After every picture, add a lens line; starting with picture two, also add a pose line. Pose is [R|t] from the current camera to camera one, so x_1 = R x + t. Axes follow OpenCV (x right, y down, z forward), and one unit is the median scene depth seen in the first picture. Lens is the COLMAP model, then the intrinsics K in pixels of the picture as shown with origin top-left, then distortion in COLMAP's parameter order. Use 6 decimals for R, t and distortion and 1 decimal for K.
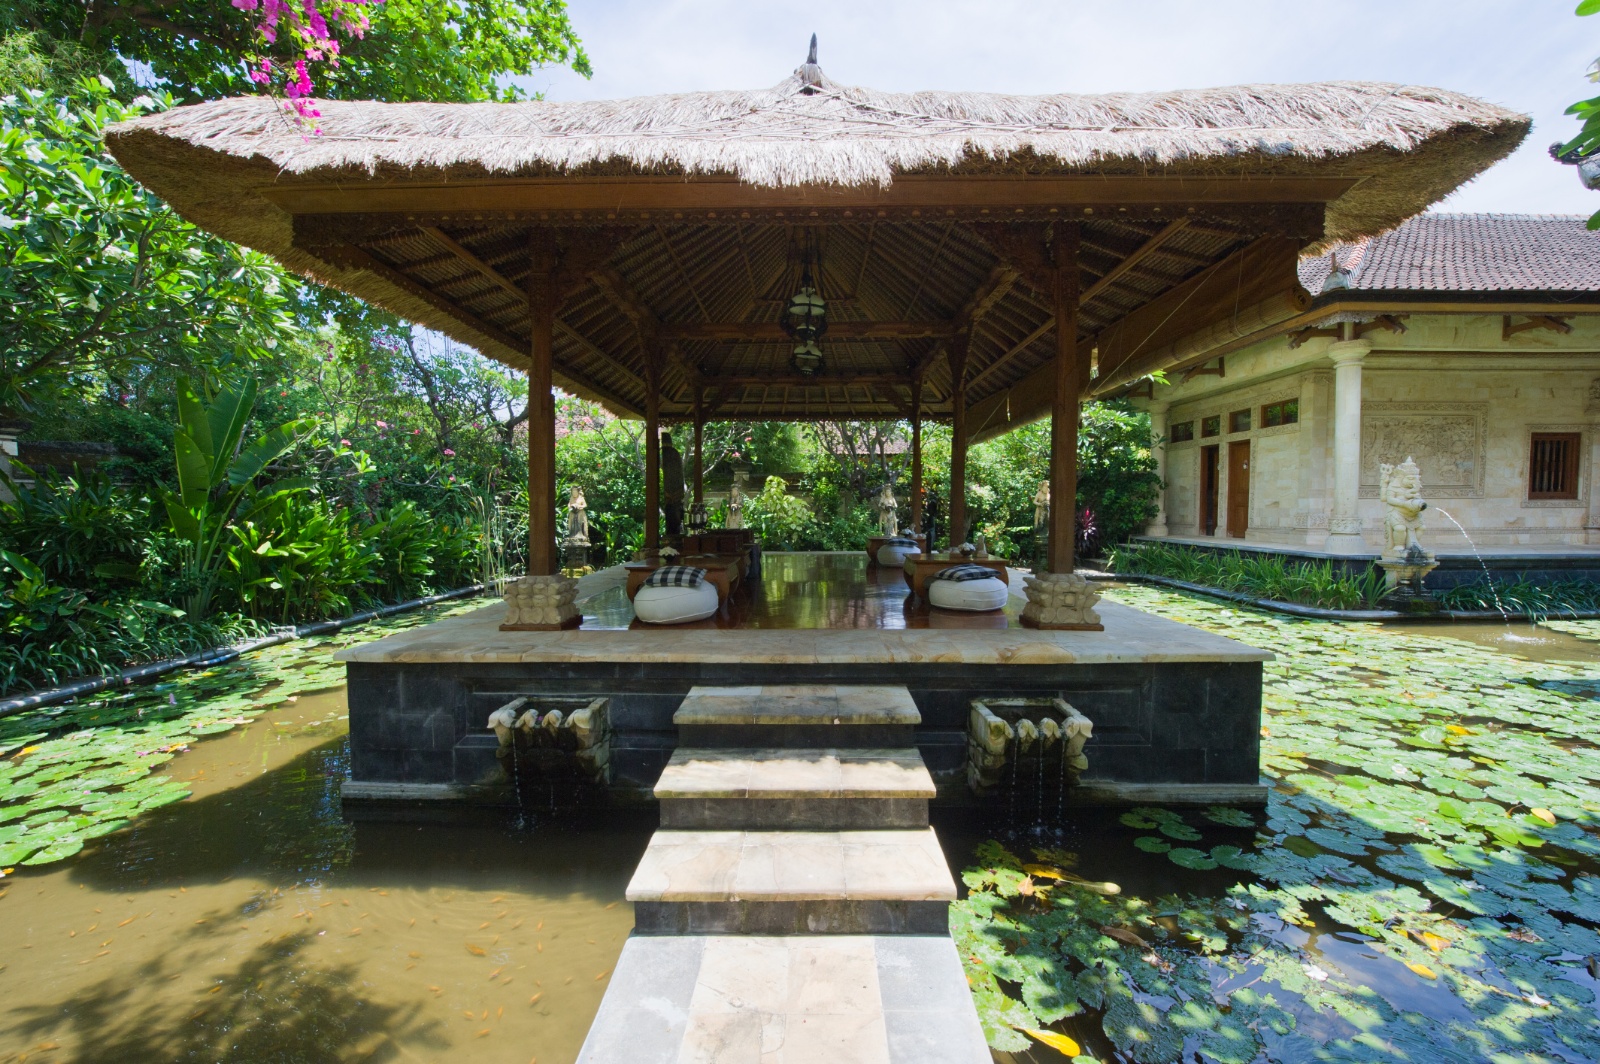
lens RADIAL K [[643.7, 0, 801.0], [0, 643.7, 534.8], [0, 0, 1]] dist [-0.016391, 0.000149]
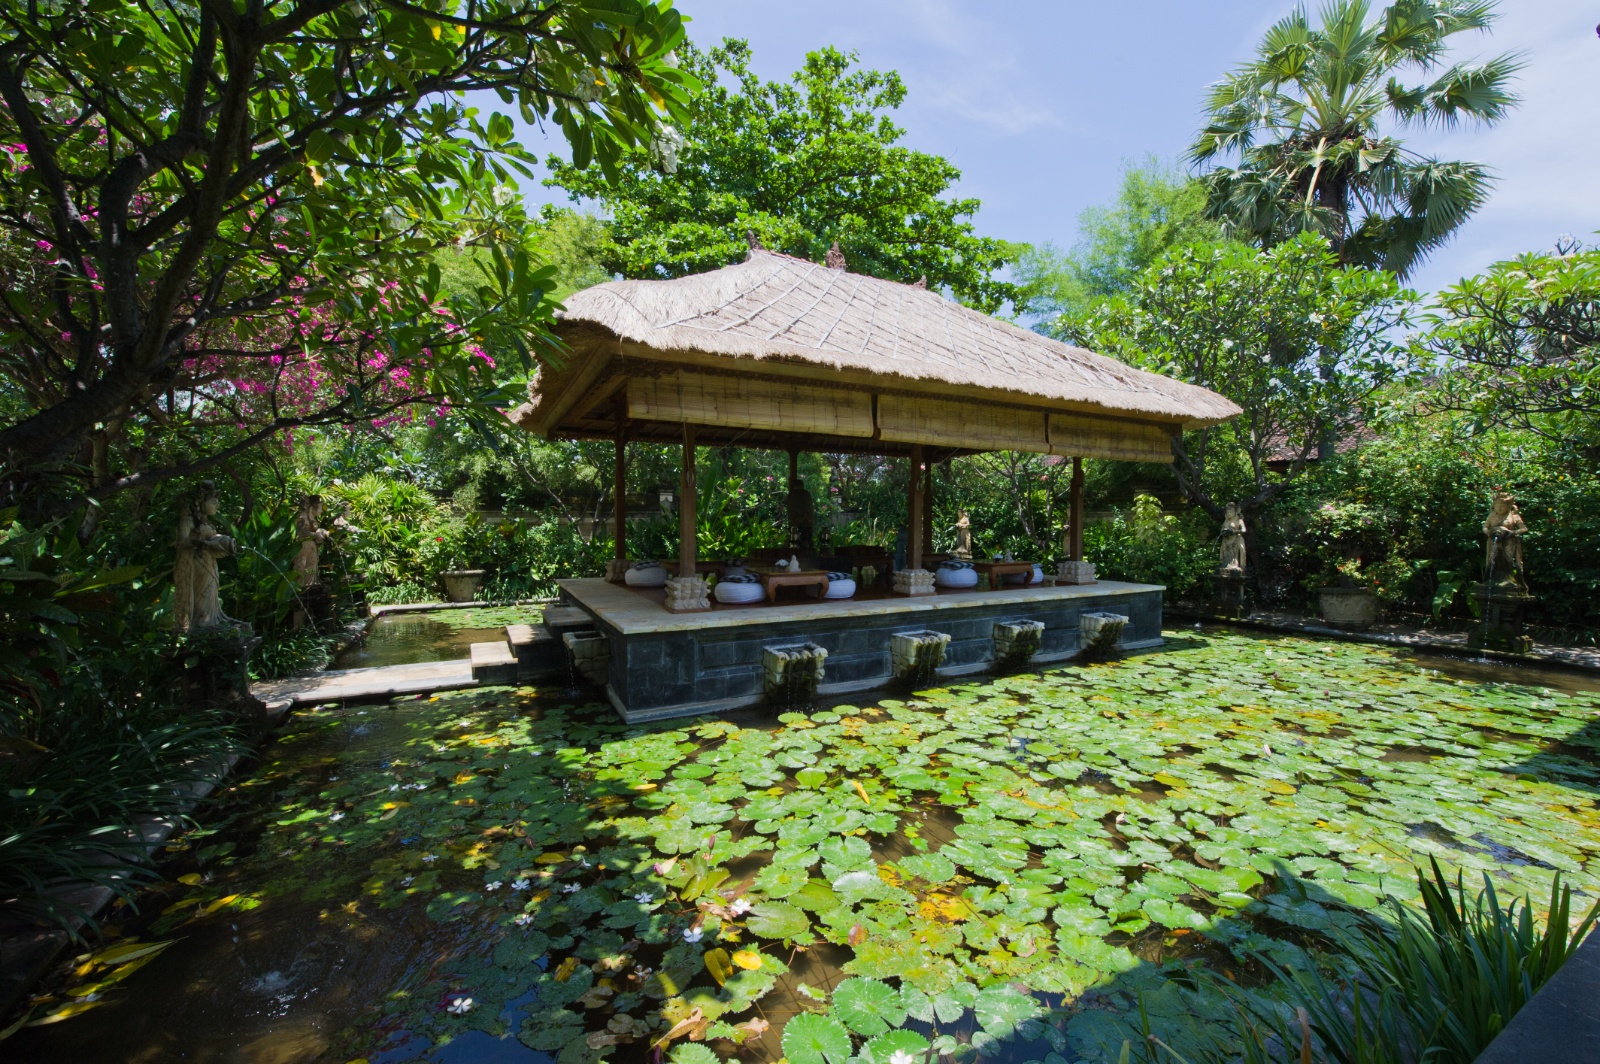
lens RADIAL K [[643.7, 0, 800.3], [0, 643.7, 527.5], [0, 0, 1]] dist [-0.016391, 0.000149]
pose [[0.473814, 0.017949, -0.880442, 0.902164], [-0.047325, 0.998867, -0.005105, -0.030052], [0.879352, 0.044086, 0.474126, 0.233313]]
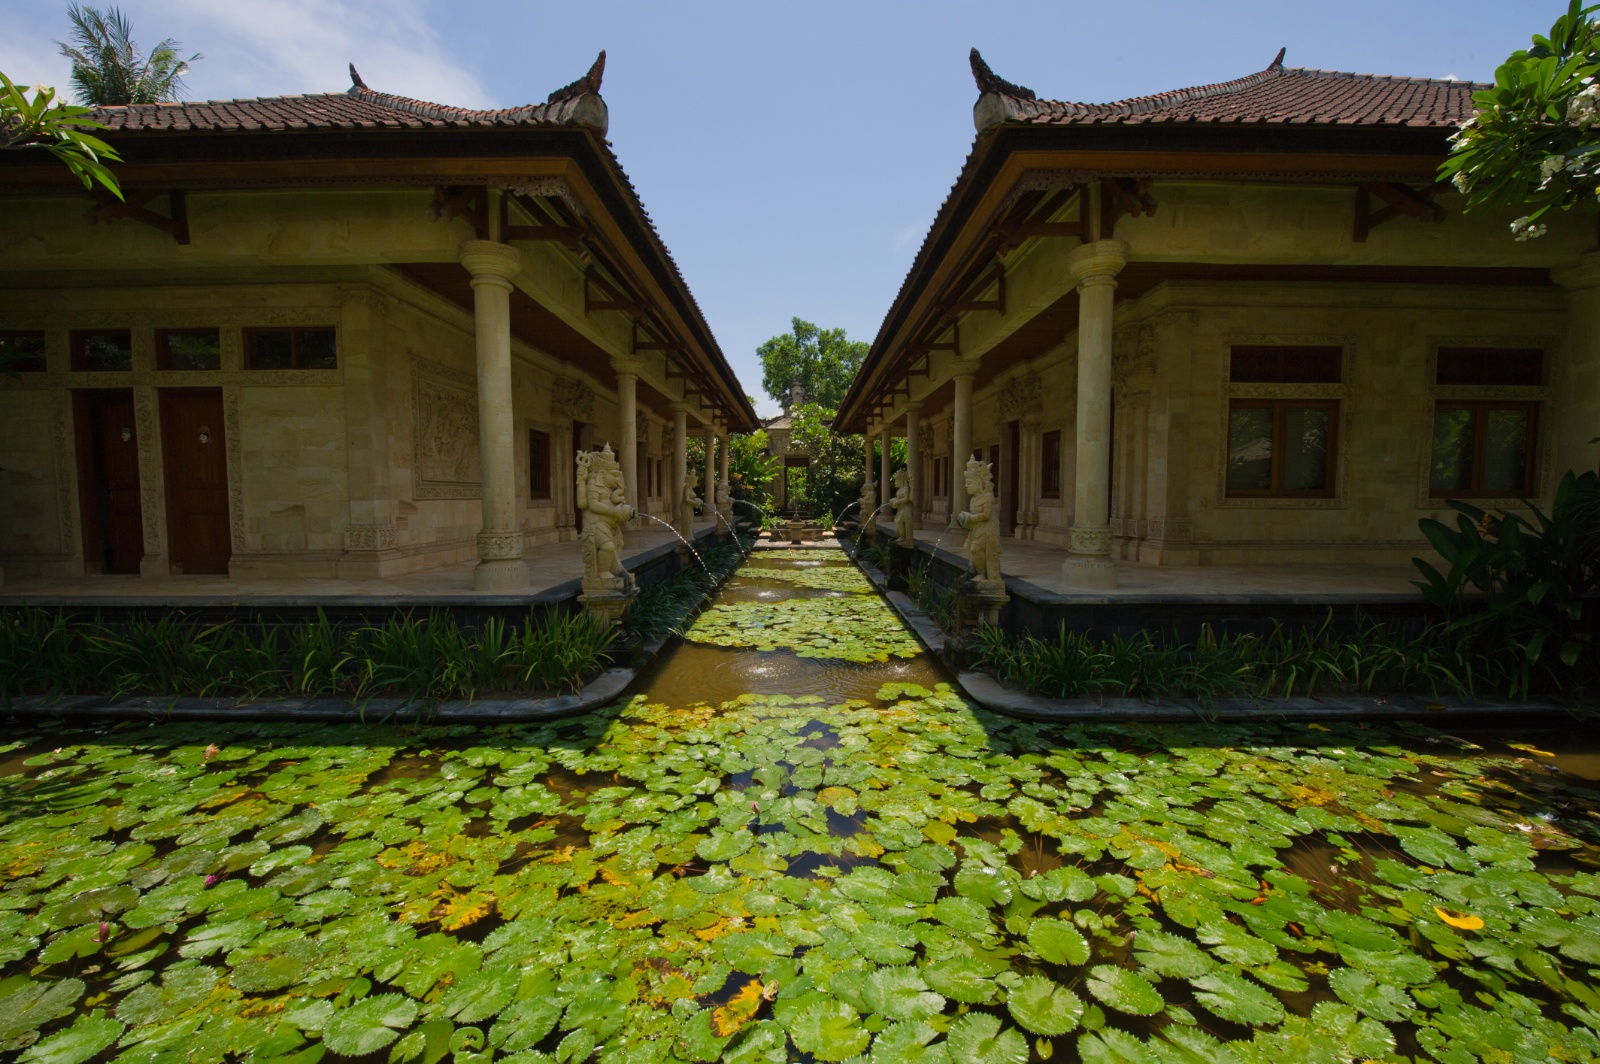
lens RADIAL K [[643.7, 0, 800.6], [0, 643.7, 535.2], [0, 0, 1]] dist [-0.016391, 0.000149]
pose [[-0.015699, -0.060280, 0.998058, 0.247120], [0.048562, 0.996957, 0.060977, -0.054694], [-0.998697, 0.049425, -0.012724, 0.796698]]
